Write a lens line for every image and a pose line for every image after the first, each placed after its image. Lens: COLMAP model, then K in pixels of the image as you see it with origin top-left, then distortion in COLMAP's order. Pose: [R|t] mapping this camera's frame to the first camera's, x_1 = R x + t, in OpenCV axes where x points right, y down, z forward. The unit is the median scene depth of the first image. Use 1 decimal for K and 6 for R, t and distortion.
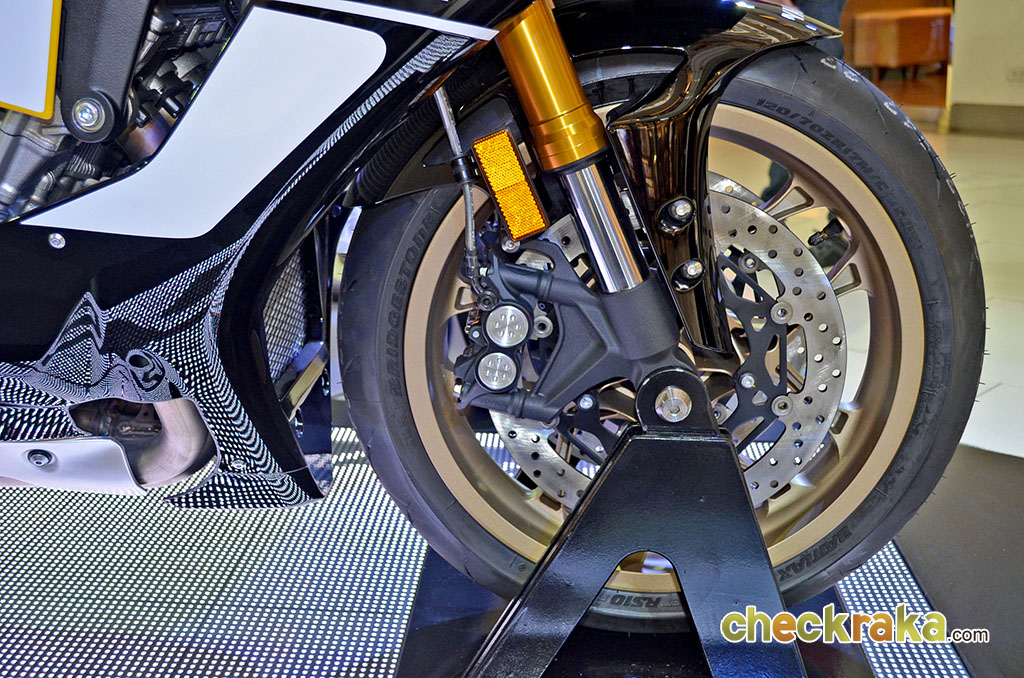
lens RADIAL K [[1162.4, 0, 512.0], [0, 1162.4, 339.0], [0, 0, 1]] dist [-0.011454, -0.010672]
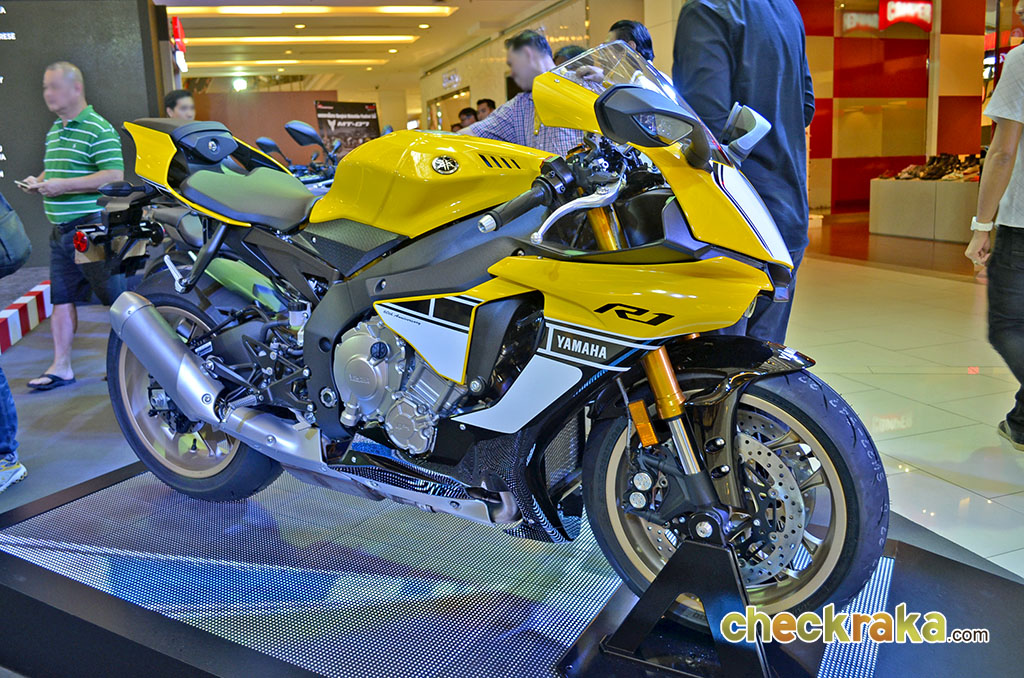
lens RADIAL K [[862.9, 0, 512.0], [0, 862.9, 339.0], [0, 0, 1]] dist [-0.078575, -0.000224]
pose [[0.907910, 0.085469, -0.410359, 0.426696], [-0.115578, 0.992085, -0.049084, -0.173999], [0.402916, 0.091992, 0.910602, -0.646851]]
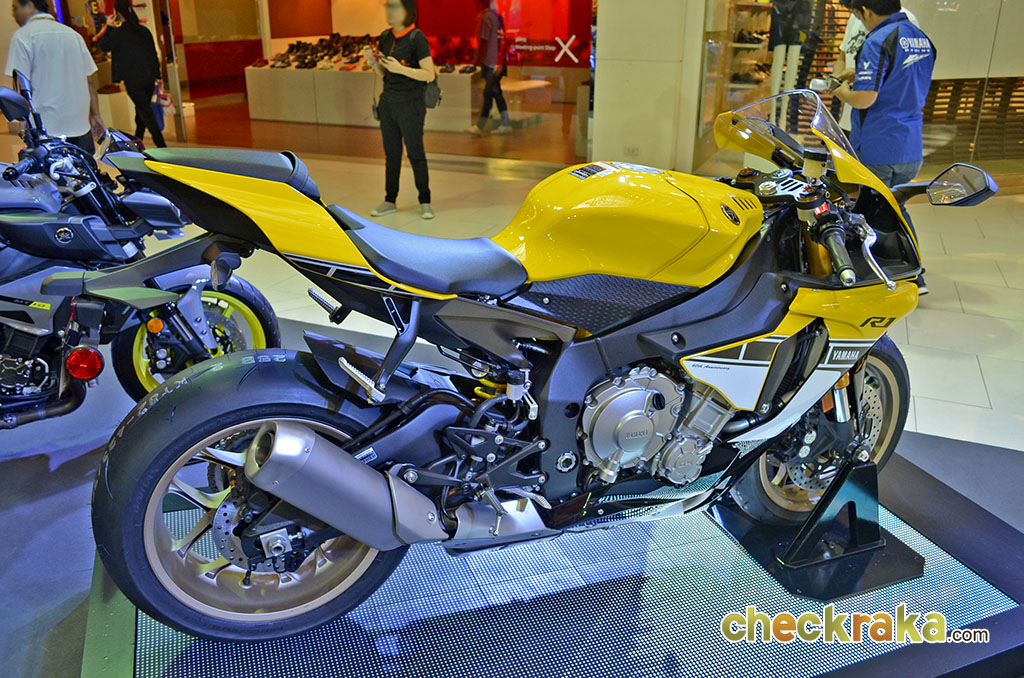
lens RADIAL K [[823.0, 0, 513.4], [0, 823.0, 319.6], [0, 0, 1]] dist [-0.064096, -0.006606]
pose [[0.908593, -0.104915, 0.404291, -1.484834], [0.078049, 0.993537, 0.082422, -0.535541], [-0.410326, -0.043333, 0.910909, -0.548857]]
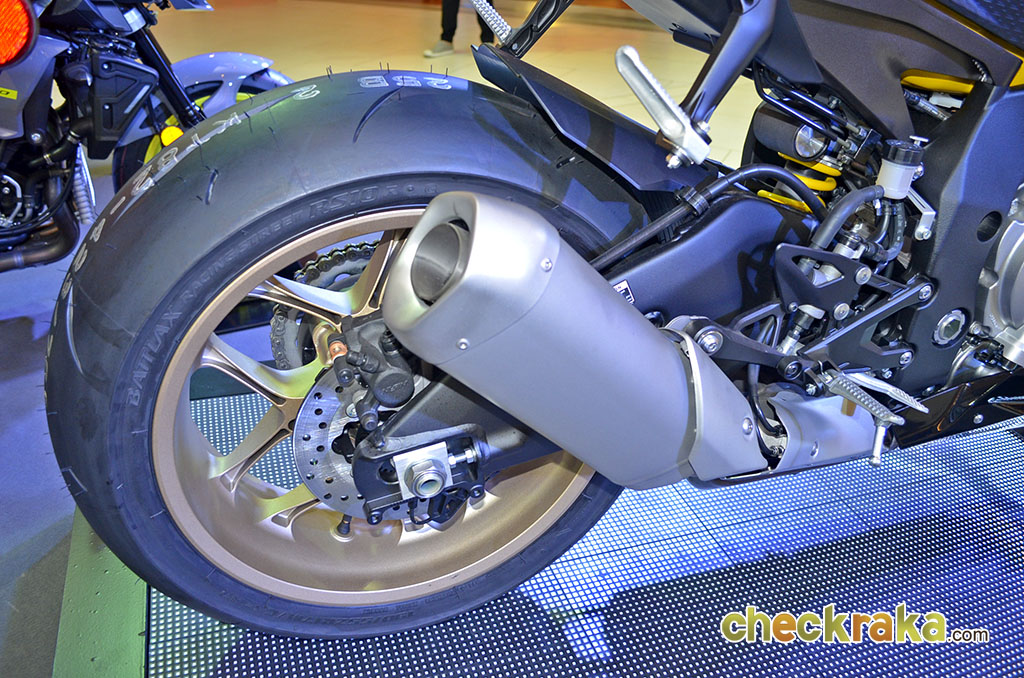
lens RADIAL K [[823.0, 0, 513.4], [0, 823.0, 319.6], [0, 0, 1]] dist [-0.064096, -0.006606]
pose [[0.920085, -0.133418, 0.368299, -1.499346], [0.057095, 0.975846, 0.210868, -0.315058], [-0.387536, -0.172989, 0.905478, 0.329753]]
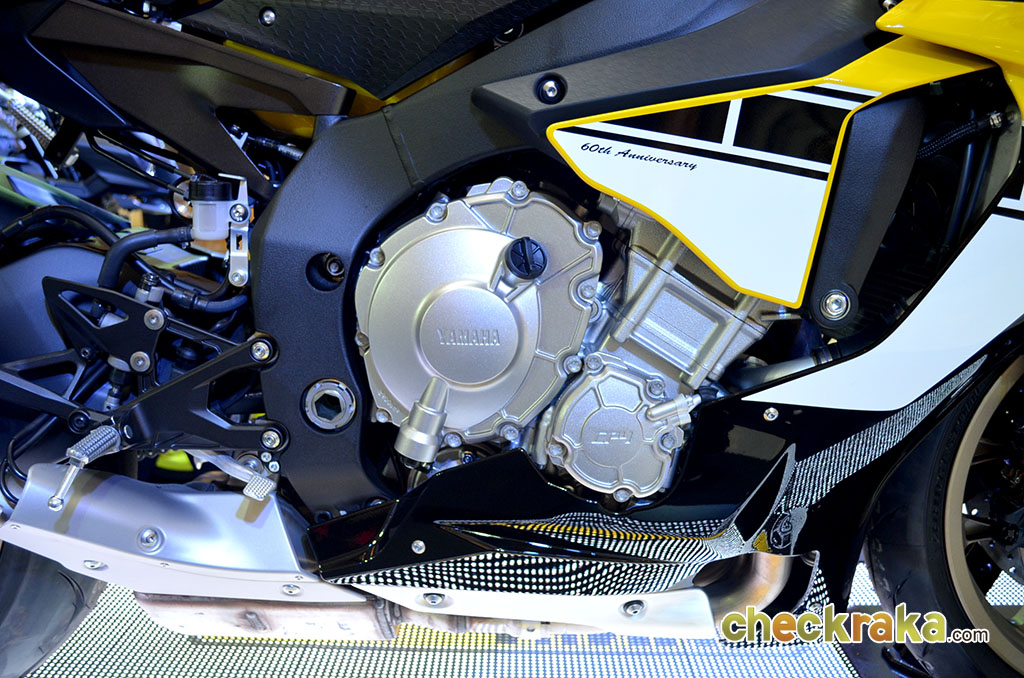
lens RADIAL K [[1019.0, 0, 512.0], [0, 1019.0, 339.0], [0, 0, 1]] dist [-0.014097, -0.003879]
pose [[0.999466, -0.008651, 0.031513, -0.588213], [0.012863, 0.990623, -0.136017, -0.022876], [-0.030041, 0.136349, 0.990205, 0.021381]]
